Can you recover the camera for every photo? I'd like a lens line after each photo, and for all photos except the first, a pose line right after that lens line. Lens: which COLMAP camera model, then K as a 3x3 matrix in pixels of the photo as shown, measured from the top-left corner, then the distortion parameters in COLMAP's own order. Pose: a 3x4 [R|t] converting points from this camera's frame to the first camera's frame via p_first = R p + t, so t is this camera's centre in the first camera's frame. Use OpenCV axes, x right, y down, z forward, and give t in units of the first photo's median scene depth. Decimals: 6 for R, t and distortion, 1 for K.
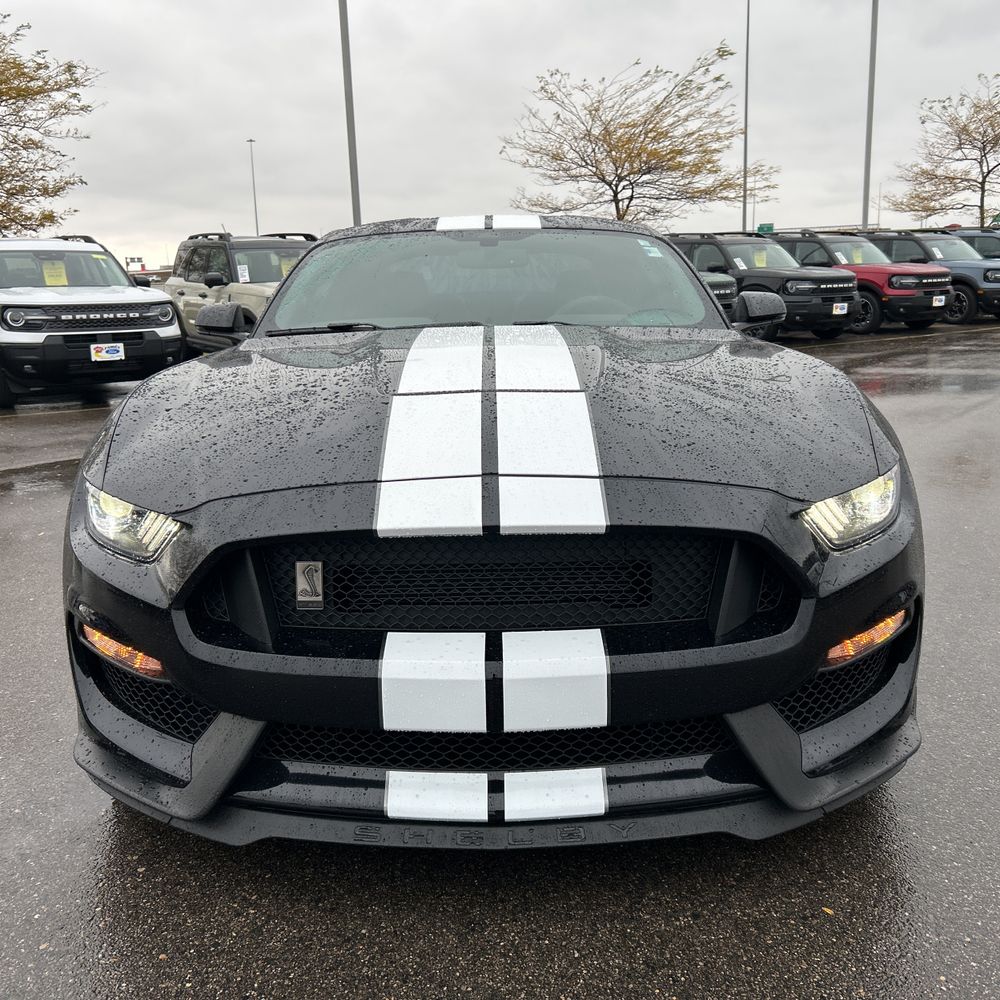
lens RADIAL K [[1024.8, 0, 500.0], [0, 1024.8, 500.0], [0, 0, 1]] dist [0.025430, -0.032010]
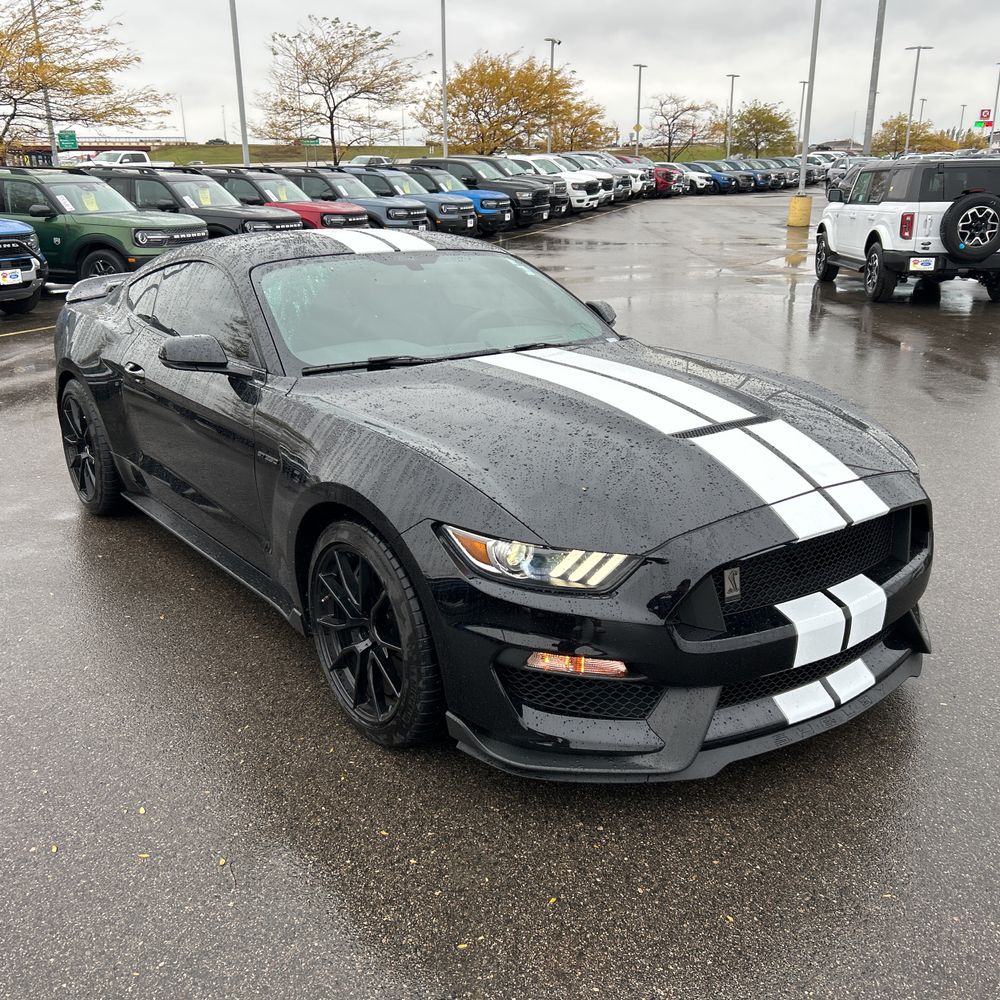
lens RADIAL K [[1024.8, 0, 500.0], [0, 1024.8, 500.0], [0, 0, 1]] dist [0.025430, -0.032010]
pose [[0.791458, -0.159887, 0.589942, -1.202966], [0.109177, 0.986639, 0.120930, -0.228142], [-0.601394, -0.031303, 0.798339, 0.063275]]
